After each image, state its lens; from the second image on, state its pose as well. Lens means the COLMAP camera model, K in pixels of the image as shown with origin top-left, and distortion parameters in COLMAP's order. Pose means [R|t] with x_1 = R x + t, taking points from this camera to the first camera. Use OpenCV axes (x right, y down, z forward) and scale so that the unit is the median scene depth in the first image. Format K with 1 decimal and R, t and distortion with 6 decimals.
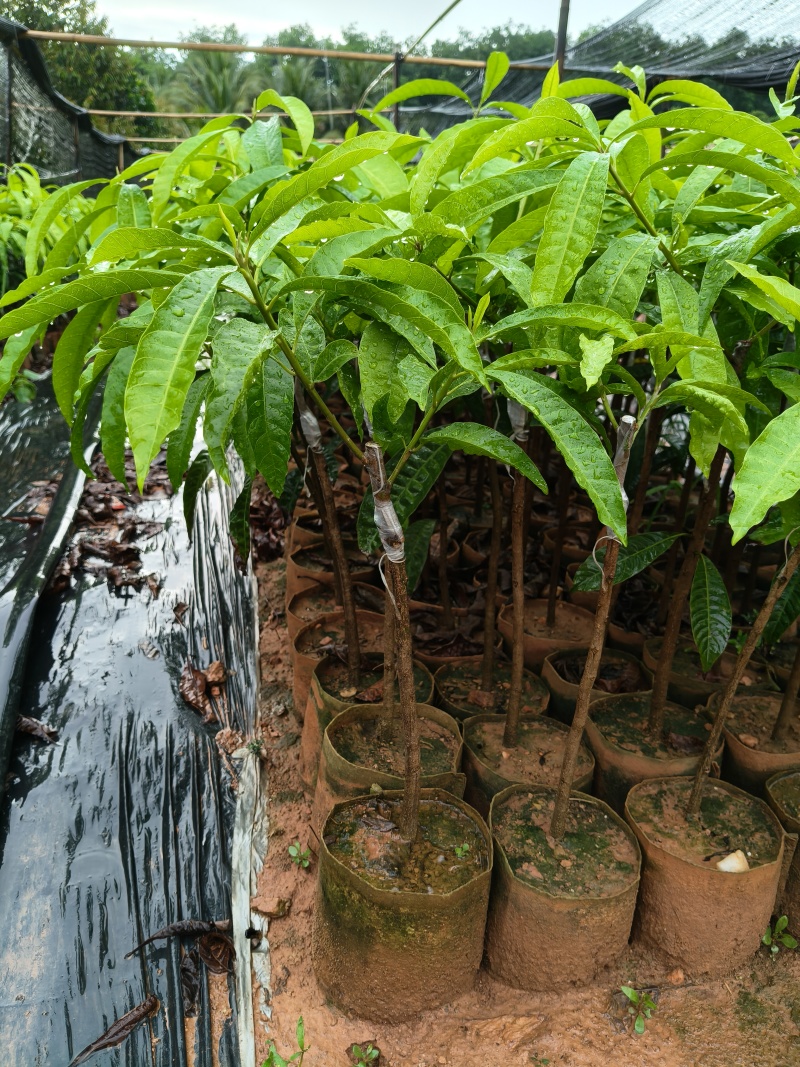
lens RADIAL K [[834.0, 0, 398.7], [0, 834.0, 537.0], [0, 0, 1]] dist [-0.025455, -0.000319]
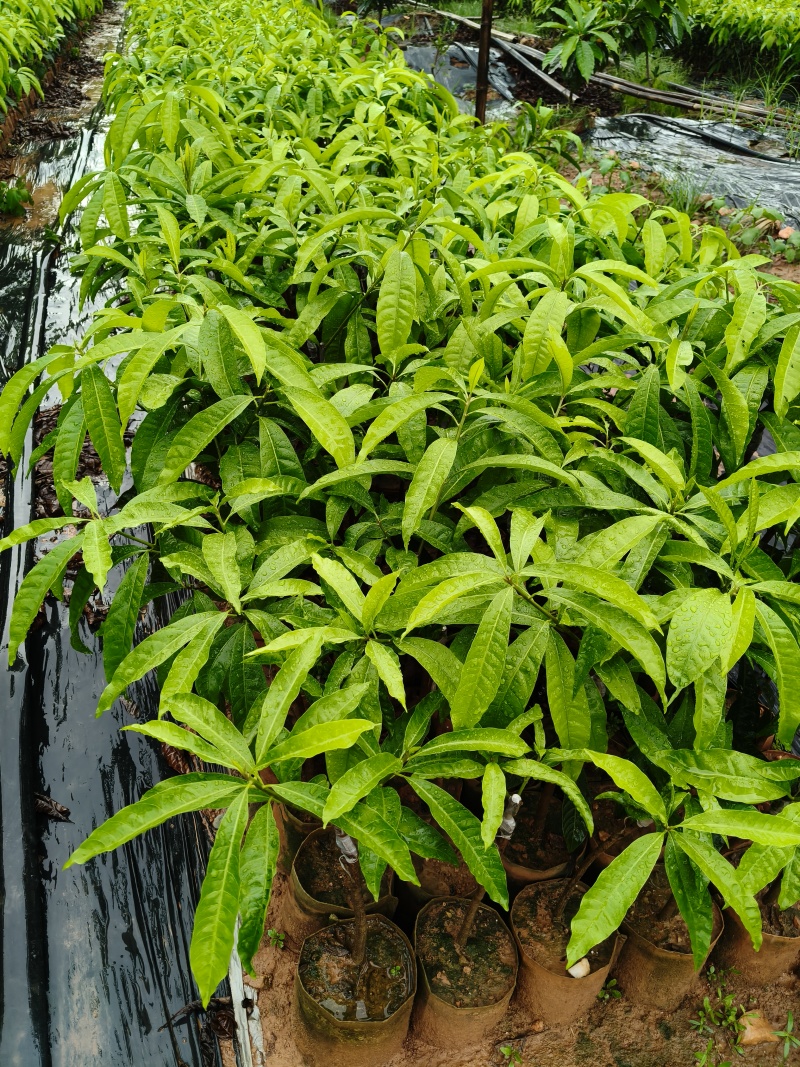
lens RADIAL K [[834.0, 0, 398.9], [0, 834.0, 527.0], [0, 0, 1]] dist [-0.025455, -0.000319]
pose [[0.996294, -0.015299, 0.084640, -0.026009], [-0.007412, 0.965123, 0.261690, -0.702461], [-0.085692, -0.261348, 0.961433, -0.170527]]
